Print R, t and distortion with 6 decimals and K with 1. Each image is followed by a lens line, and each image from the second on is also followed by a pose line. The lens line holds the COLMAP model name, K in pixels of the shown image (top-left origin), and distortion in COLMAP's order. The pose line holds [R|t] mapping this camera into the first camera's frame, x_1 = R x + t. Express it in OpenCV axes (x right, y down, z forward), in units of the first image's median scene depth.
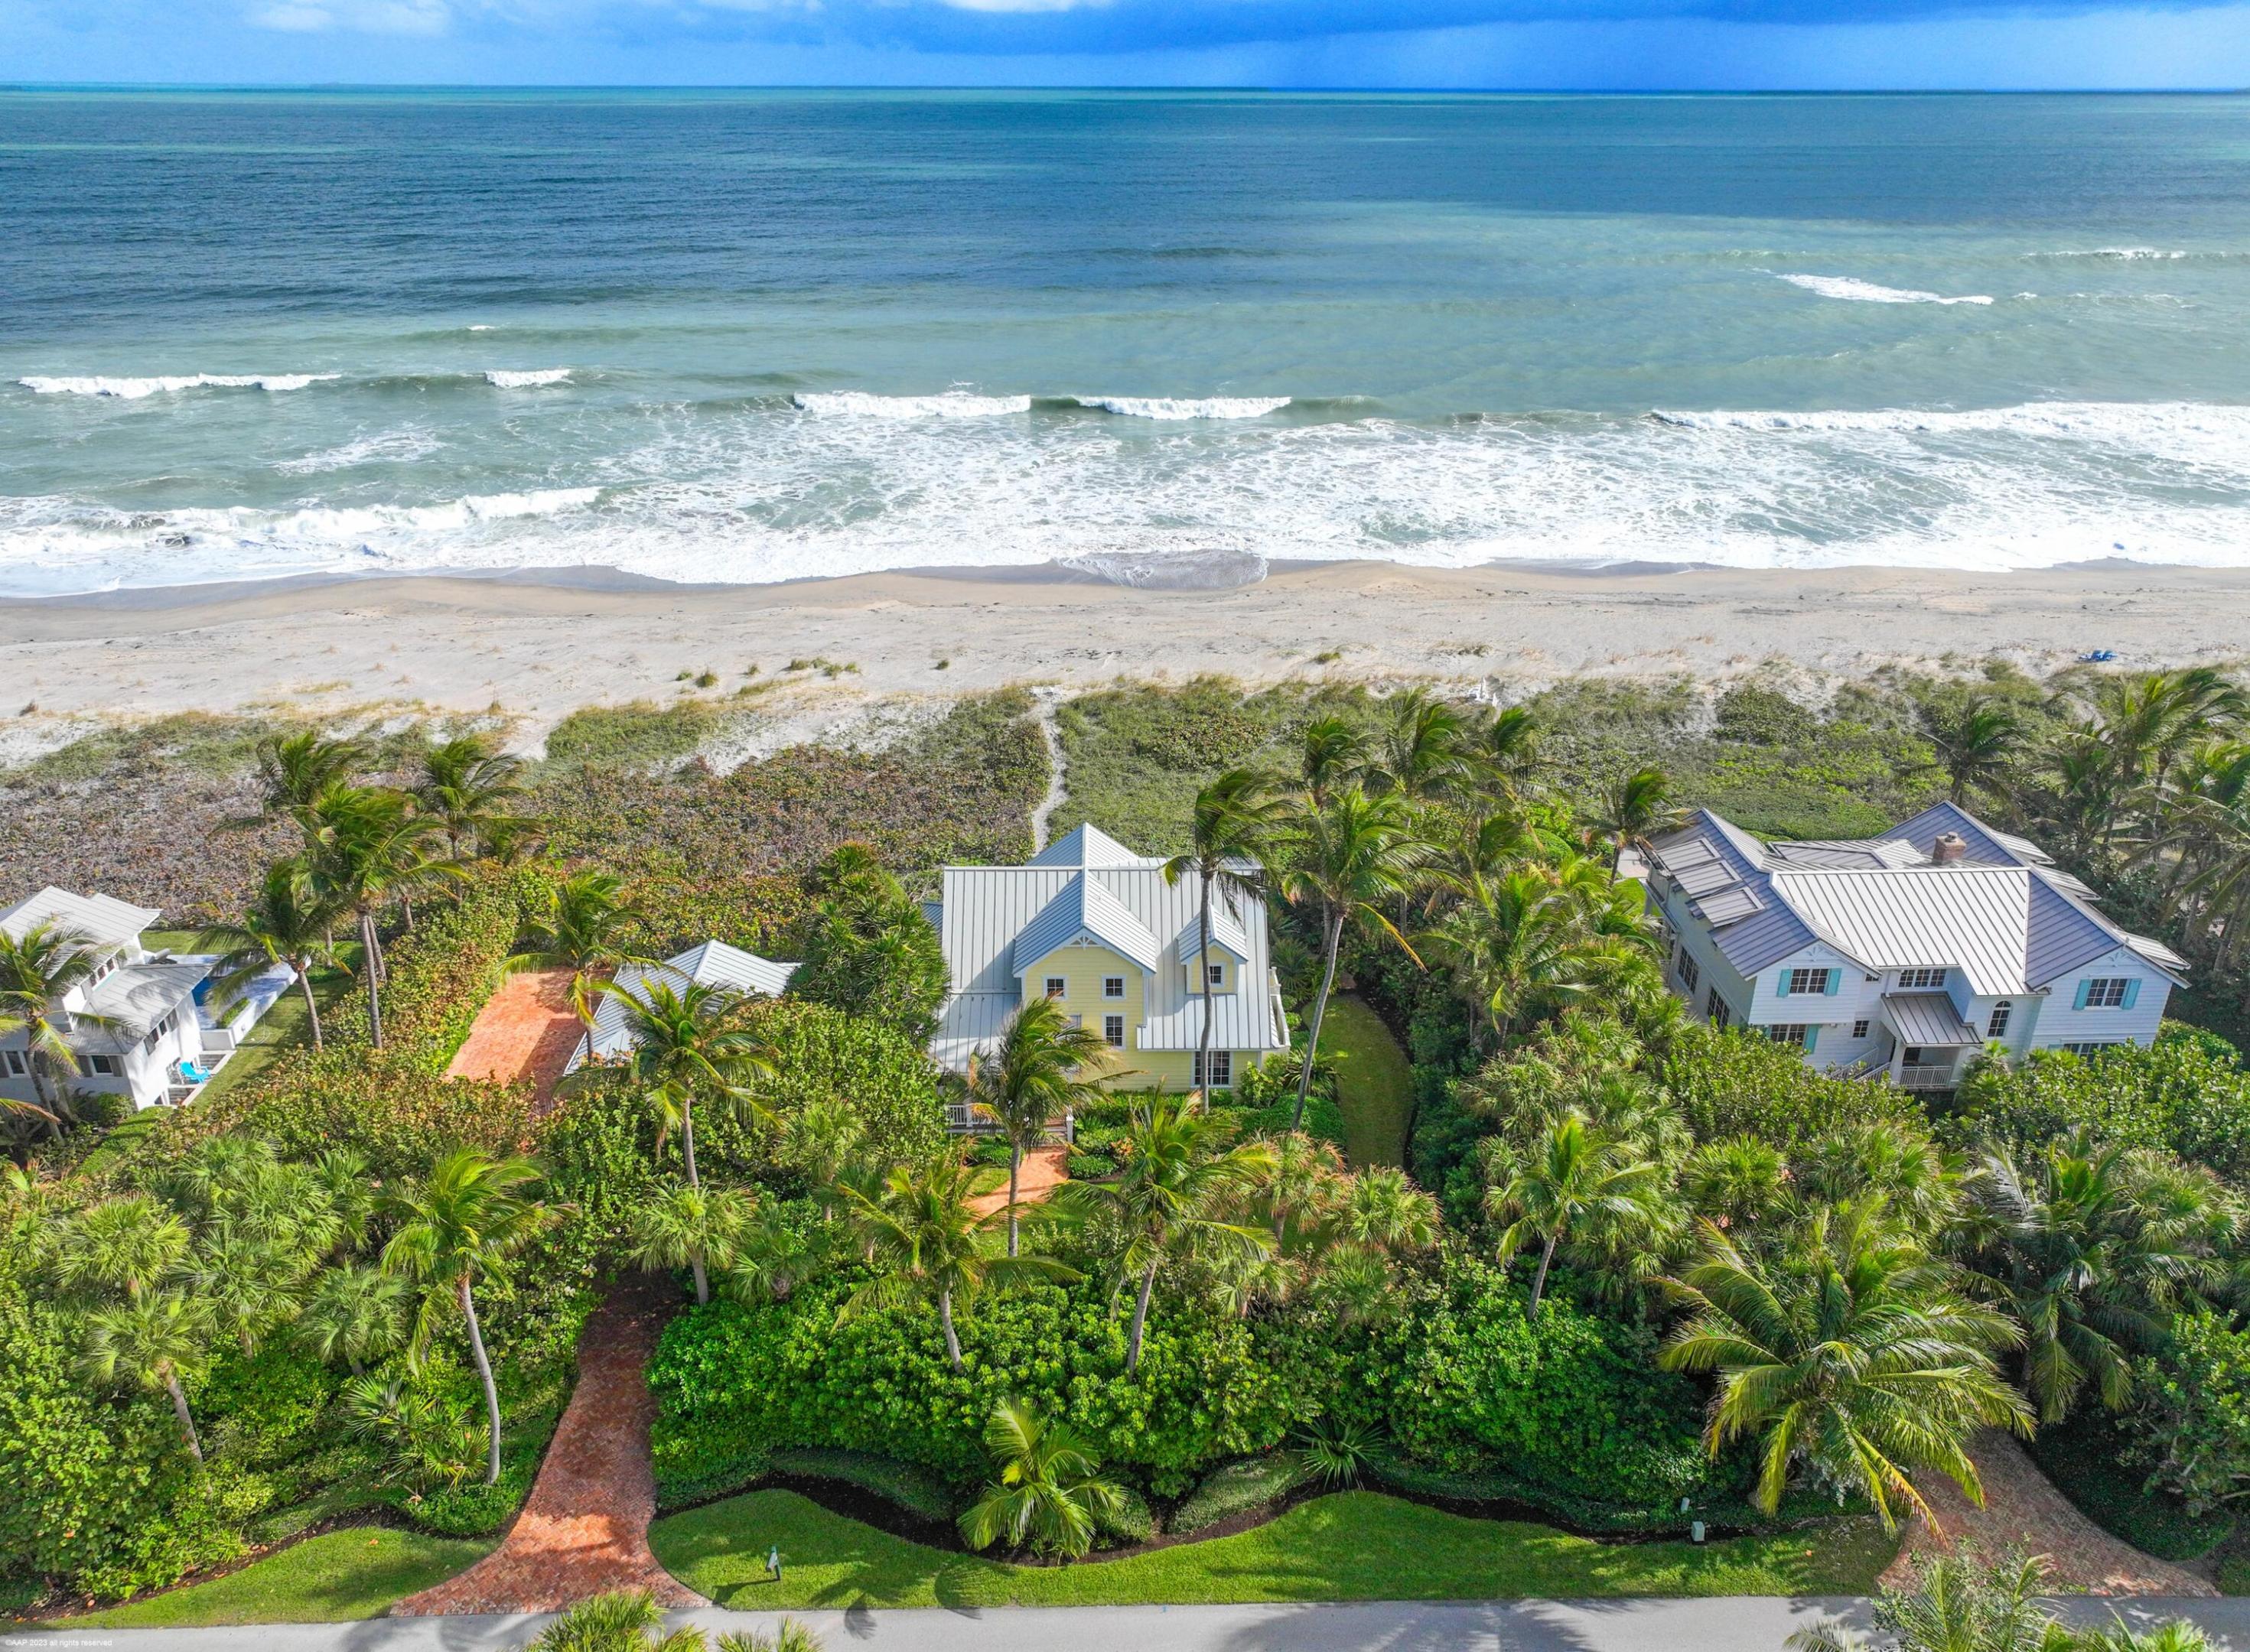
lens RADIAL K [[1807.9, 0, 1125.0], [0, 1807.9, 826.0], [0, 0, 1]] dist [0.003012, 0.014495]
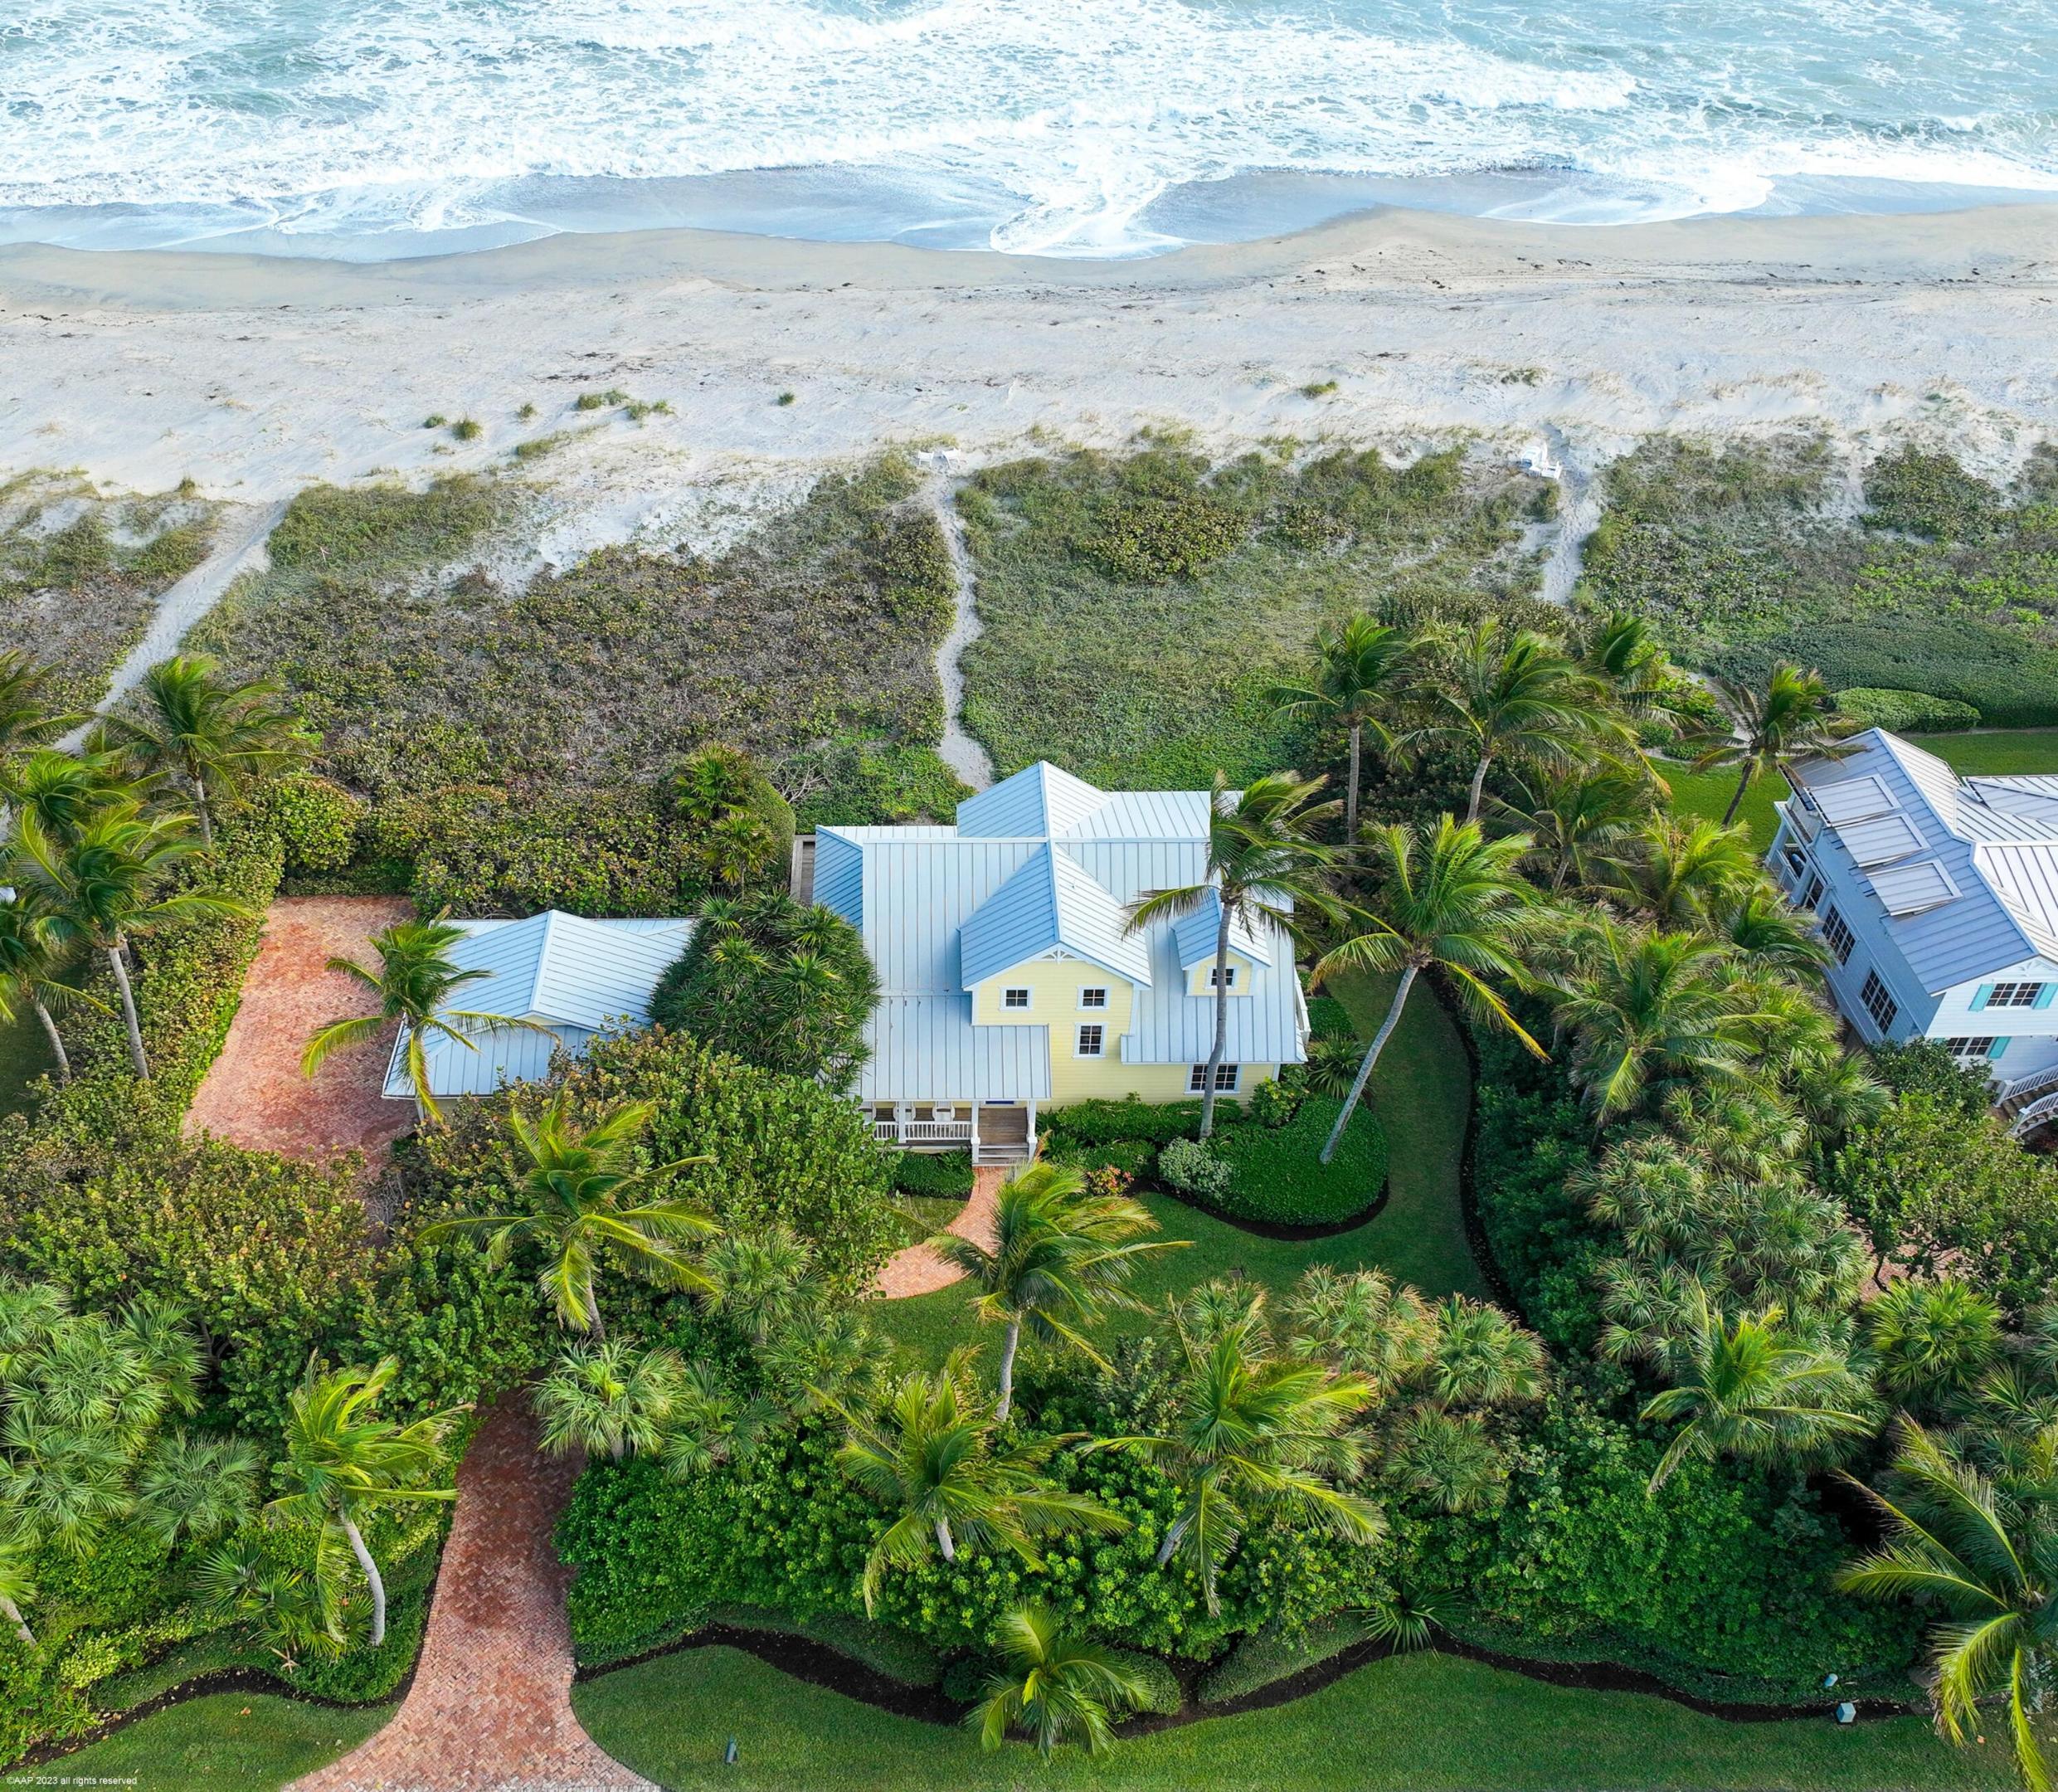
lens RADIAL K [[2292.6, 0, 895.9], [0, 2292.6, 892.6], [0, 0, 1]] dist [0.009423, -0.026915]
pose [[0.999328, -0.034930, -0.011125, -0.073728], [0.036650, 0.958621, 0.282317, -0.219964], [0.000803, -0.282535, 0.959257, 0.071420]]
